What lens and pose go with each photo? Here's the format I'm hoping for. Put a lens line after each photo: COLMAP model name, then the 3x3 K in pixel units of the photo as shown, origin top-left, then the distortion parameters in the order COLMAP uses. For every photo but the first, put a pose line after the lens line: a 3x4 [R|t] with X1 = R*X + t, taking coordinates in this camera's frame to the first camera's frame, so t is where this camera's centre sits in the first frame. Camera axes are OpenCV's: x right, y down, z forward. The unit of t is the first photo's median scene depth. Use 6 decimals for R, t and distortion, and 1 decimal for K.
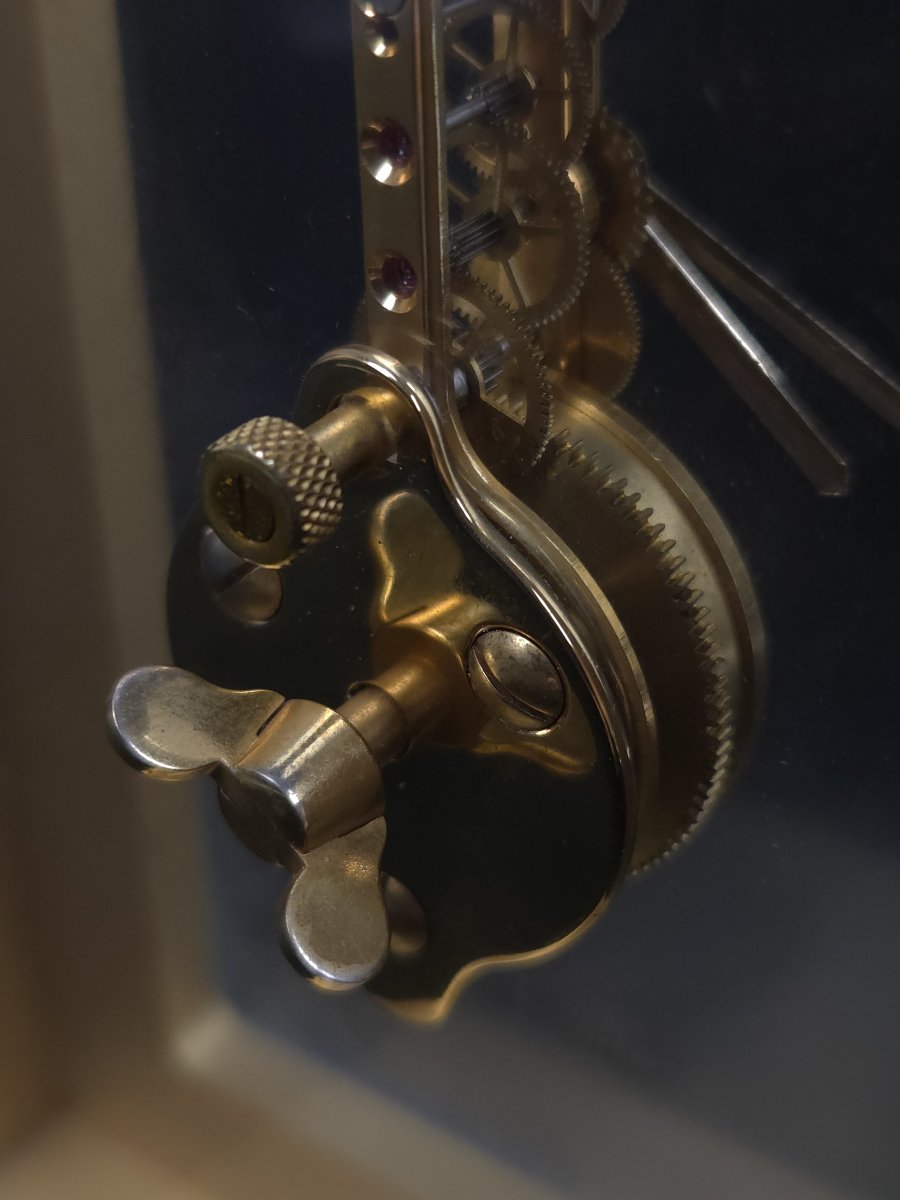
lens RADIAL K [[1856.5, 0, 457.3], [0, 1856.5, 631.2], [0, 0, 1]] dist [0.025305, -0.461467]
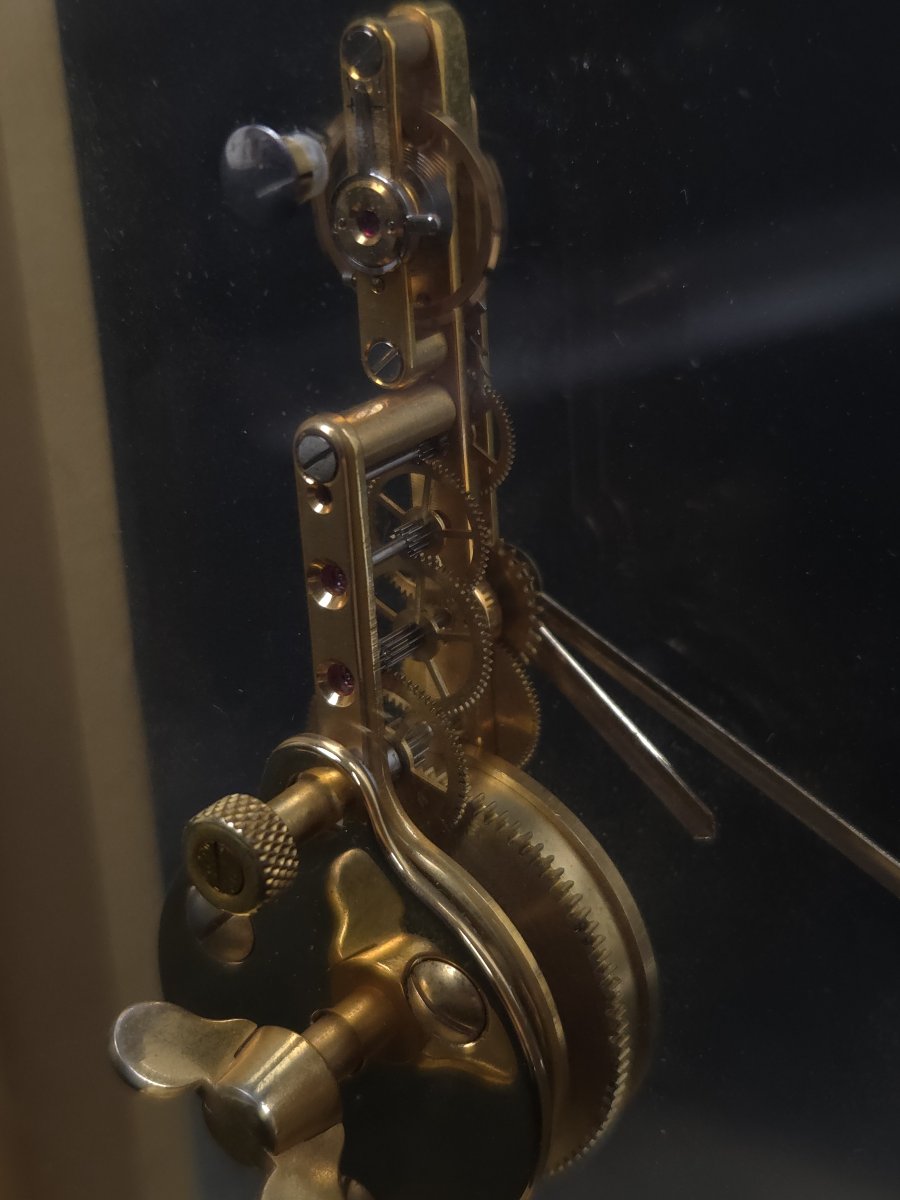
lens RADIAL K [[1856.5, 0, 457.3], [0, 1856.5, 631.2], [0, 0, 1]] dist [0.025305, -0.461467]
pose [[0.999309, -0.036791, 0.005347, 0.040864], [0.037140, 0.981454, -0.188068, 0.016838], [0.001671, 0.188136, 0.982142, -0.236863]]
